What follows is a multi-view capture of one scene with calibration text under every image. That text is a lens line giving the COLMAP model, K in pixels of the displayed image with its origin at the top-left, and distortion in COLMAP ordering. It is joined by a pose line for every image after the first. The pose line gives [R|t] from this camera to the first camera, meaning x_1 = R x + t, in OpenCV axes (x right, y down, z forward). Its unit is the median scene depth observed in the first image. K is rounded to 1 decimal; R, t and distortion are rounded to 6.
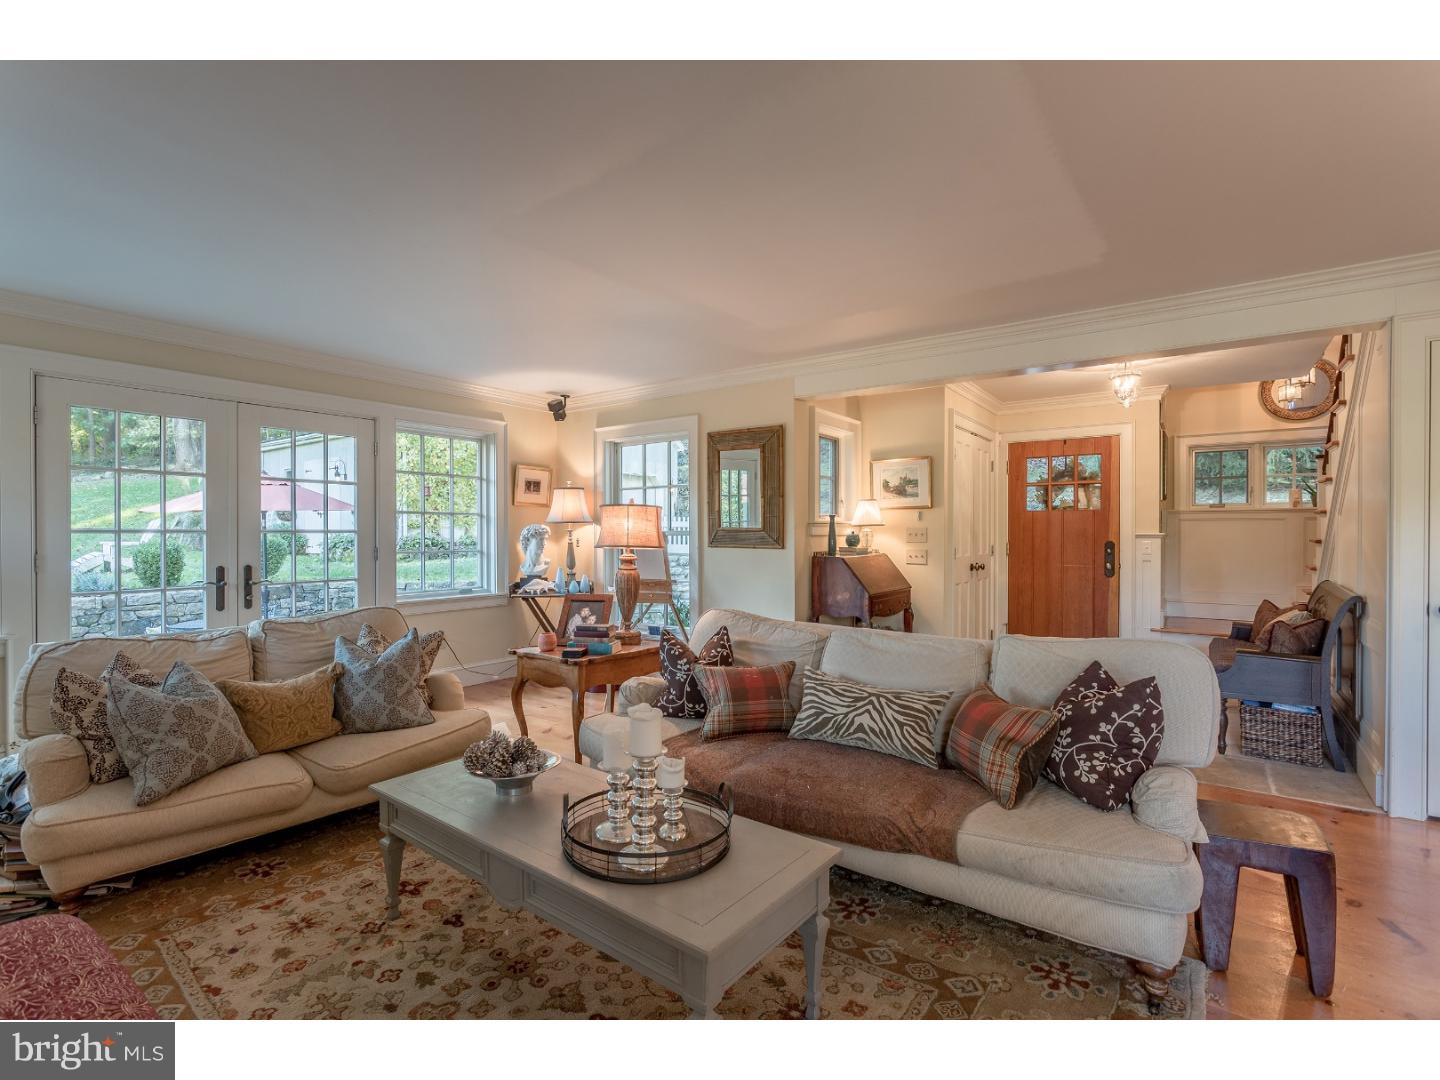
lens RADIAL K [[687.3, 0, 719.6], [0, 687.3, 534.4], [0, 0, 1]] dist [-0.010934, 0.000860]
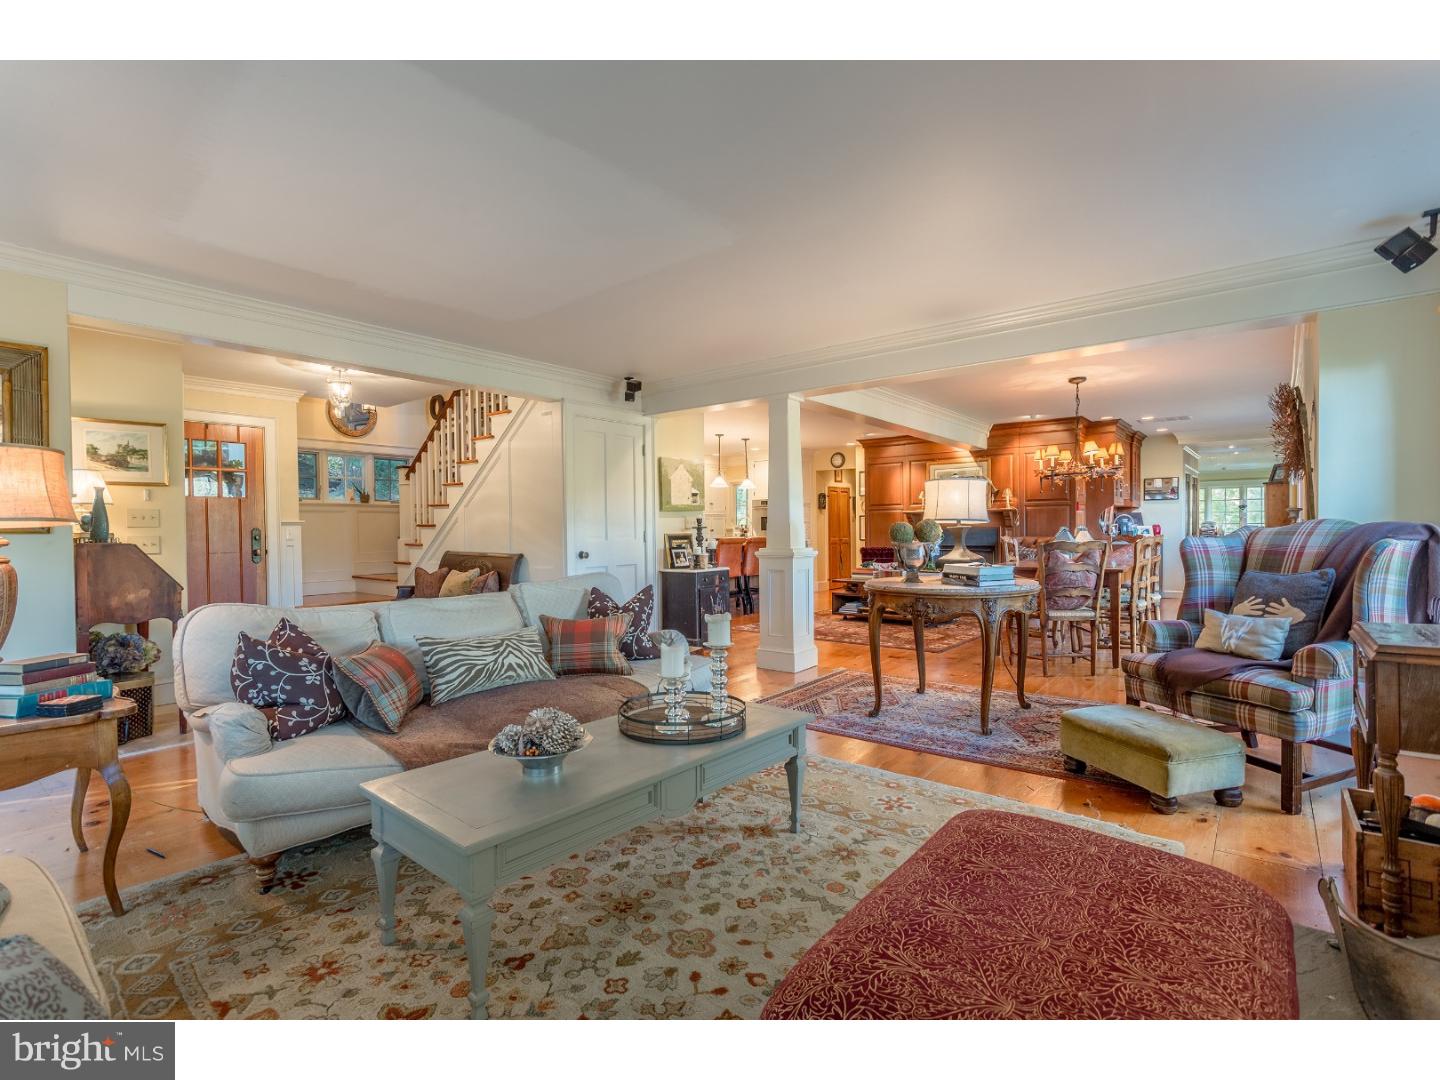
lens RADIAL K [[687.3, 0, 693.9], [0, 687.3, 541.5], [0, 0, 1]] dist [-0.010934, 0.000860]
pose [[0.056091, -0.016618, 0.998287, -0.540336], [0.013272, 0.999786, 0.015898, 0.027110], [-0.998337, 0.012358, 0.056299, 0.341234]]
